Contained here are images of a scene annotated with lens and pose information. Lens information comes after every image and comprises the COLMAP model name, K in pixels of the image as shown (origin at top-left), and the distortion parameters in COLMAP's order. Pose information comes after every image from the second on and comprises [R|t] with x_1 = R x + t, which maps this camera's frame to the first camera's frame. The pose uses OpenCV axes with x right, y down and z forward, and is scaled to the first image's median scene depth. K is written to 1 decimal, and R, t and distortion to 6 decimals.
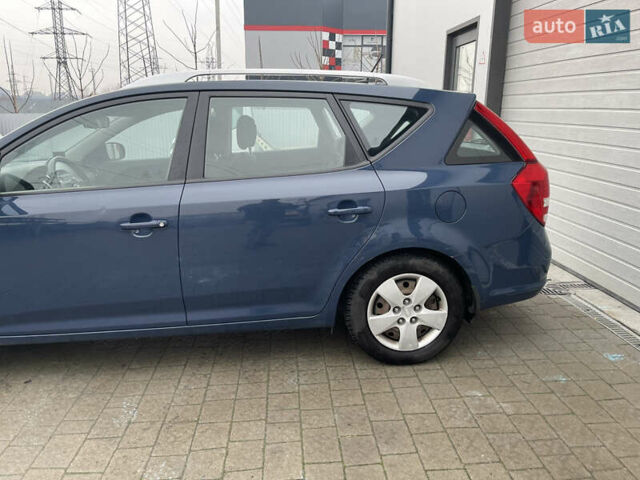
lens RADIAL K [[487.9, 0, 318.9], [0, 487.9, 240.0], [0, 0, 1]] dist [0.063582, -0.082780]
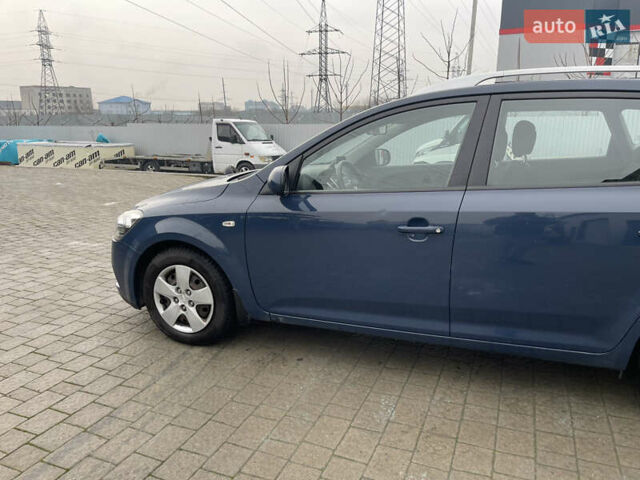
lens RADIAL K [[487.9, 0, 317.3], [0, 487.9, 242.3], [0, 0, 1]] dist [0.063582, -0.082780]
pose [[0.893337, 0.098902, -0.438368, -0.092367], [-0.104805, 0.994434, 0.010781, 0.006115], [0.436995, 0.036312, 0.898731, 0.007432]]
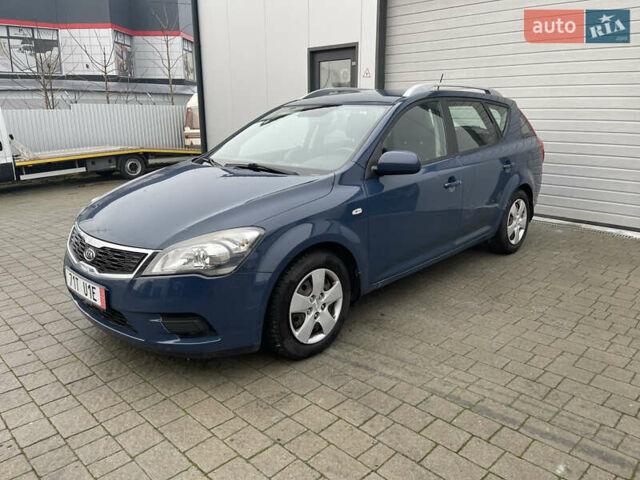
lens RADIAL K [[487.9, 0, 323.1], [0, 487.9, 241.9], [0, 0, 1]] dist [0.063582, -0.082780]
pose [[0.747617, -0.173989, 0.640934, -1.522020], [0.173340, 0.982742, 0.064585, -0.019013], [-0.641110, 0.062815, 0.764874, 0.081108]]
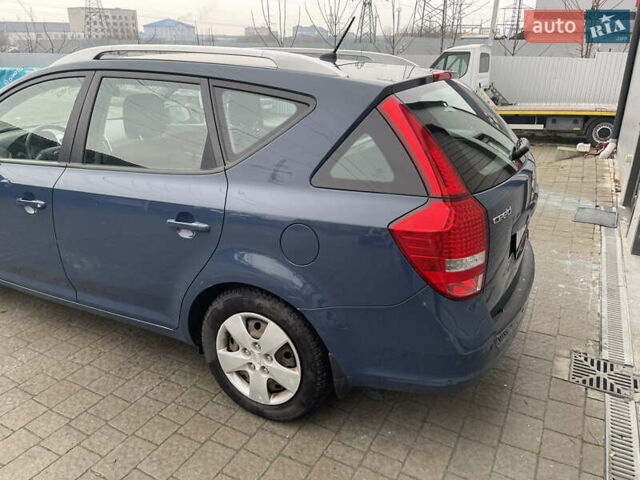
lens RADIAL K [[487.9, 0, 319.0], [0, 487.9, 245.4], [0, 0, 1]] dist [0.063582, -0.082780]
pose [[0.843170, 0.207663, -0.495924, 0.633674], [-0.147286, 0.976326, 0.158411, -0.179679], [0.517080, -0.060524, 0.853794, 0.374235]]
